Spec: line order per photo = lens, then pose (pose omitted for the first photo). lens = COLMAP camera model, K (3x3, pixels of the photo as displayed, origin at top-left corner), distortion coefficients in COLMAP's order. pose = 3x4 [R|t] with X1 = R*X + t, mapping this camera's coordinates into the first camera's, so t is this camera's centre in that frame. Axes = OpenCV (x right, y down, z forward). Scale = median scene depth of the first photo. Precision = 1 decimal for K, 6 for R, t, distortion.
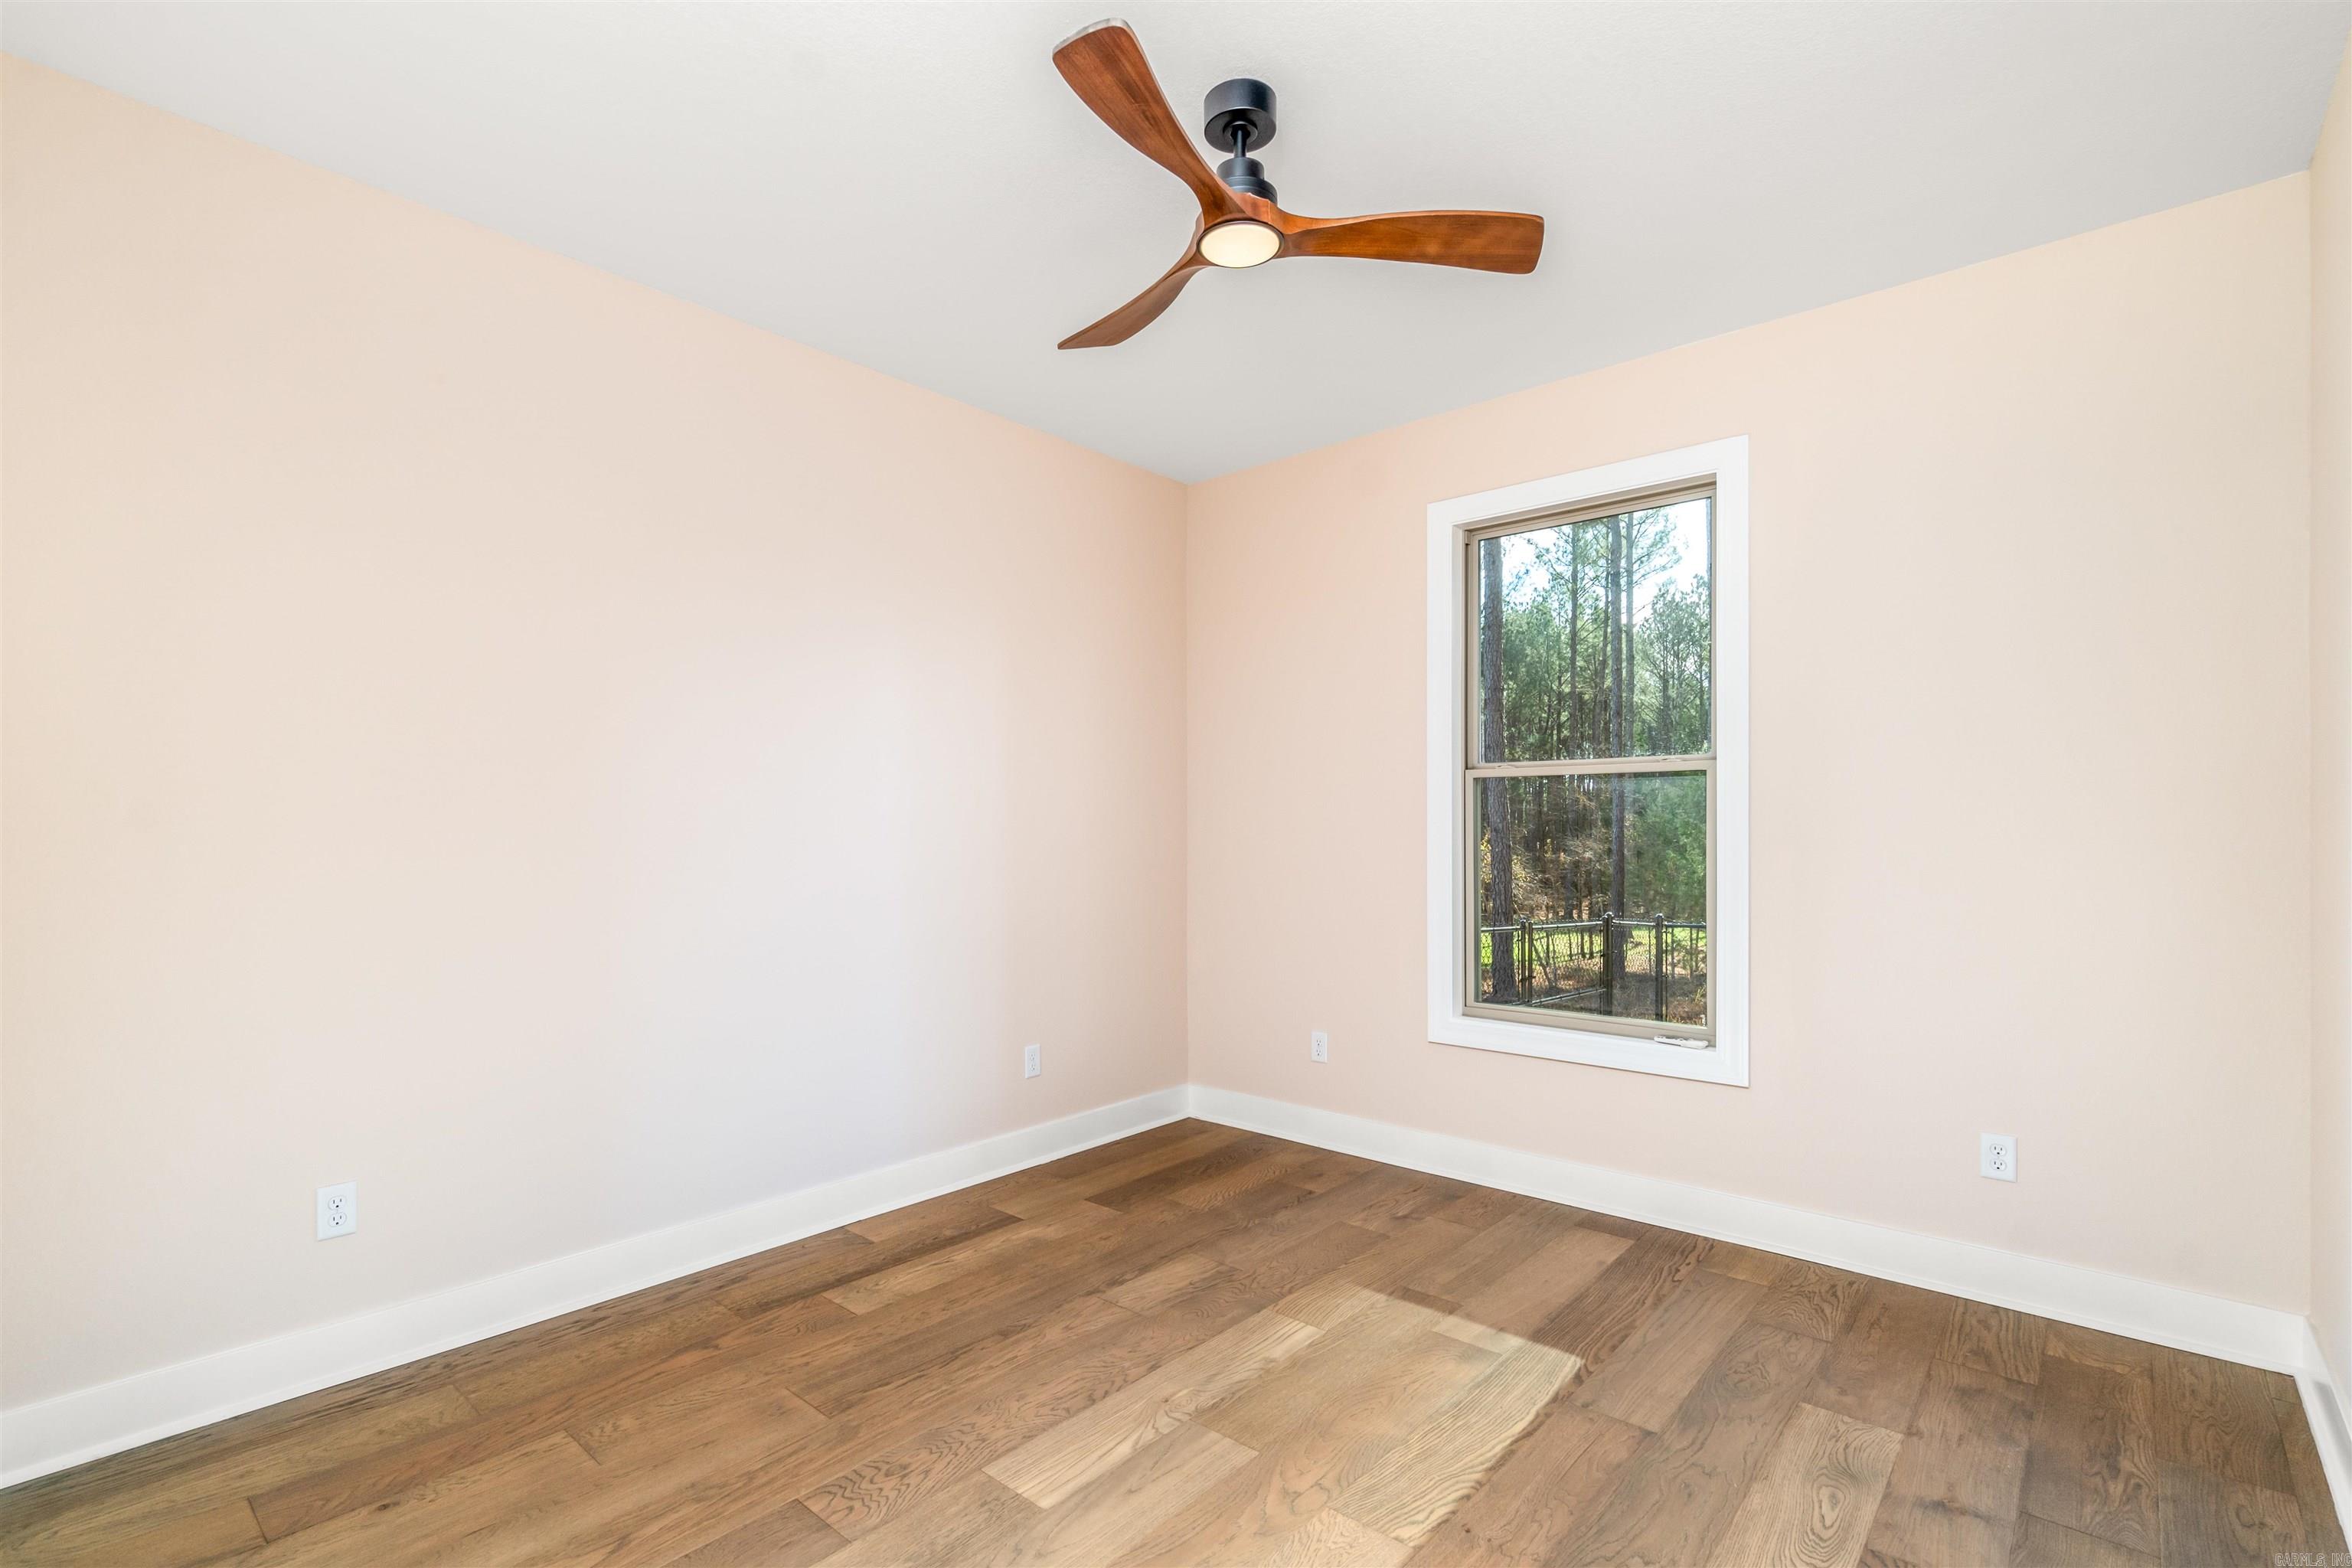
lens RADIAL K [[1068.0, 0, 1173.0], [0, 1068.0, 794.5], [0, 0, 1]] dist [0.000027, 0.000142]
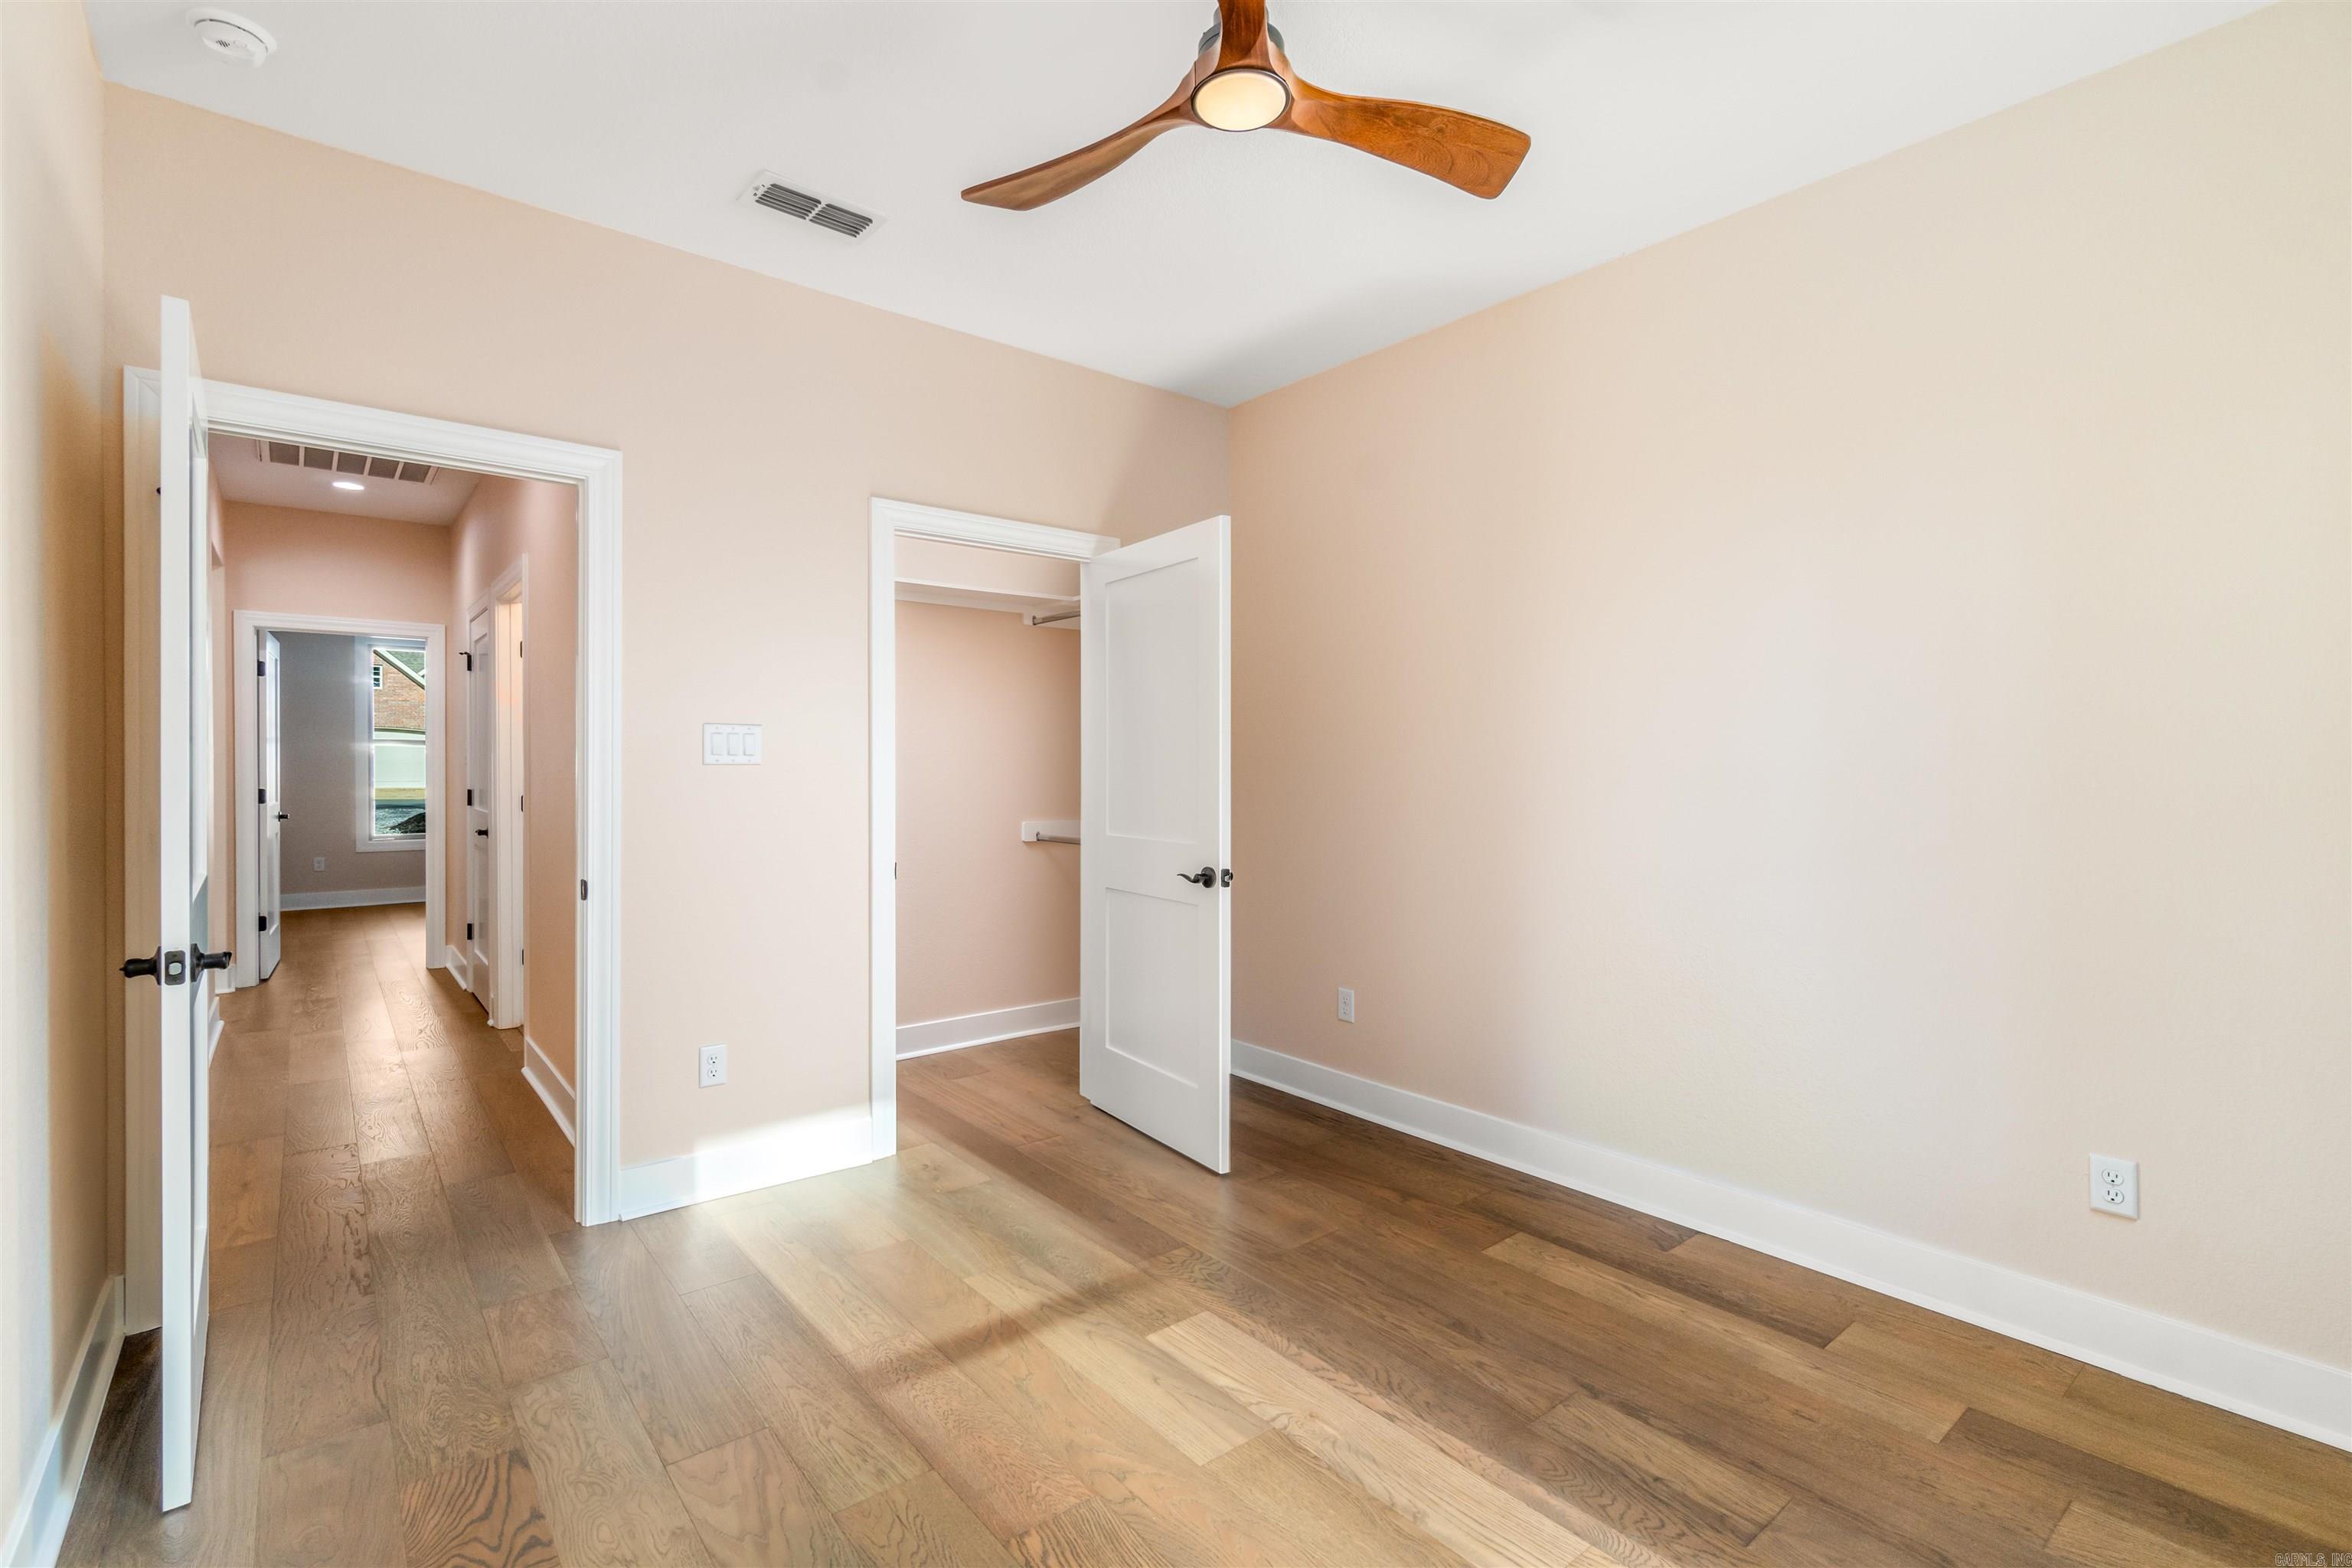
lens RADIAL K [[1068.0, 0, 1182.1], [0, 1068.0, 774.5], [0, 0, 1]] dist [0.000027, 0.000142]
pose [[-0.161648, 0.003673, -0.986842, 0.756886], [0.021740, 0.999764, 0.000160, 0.024892], [0.986609, -0.021428, -0.161690, 0.891349]]
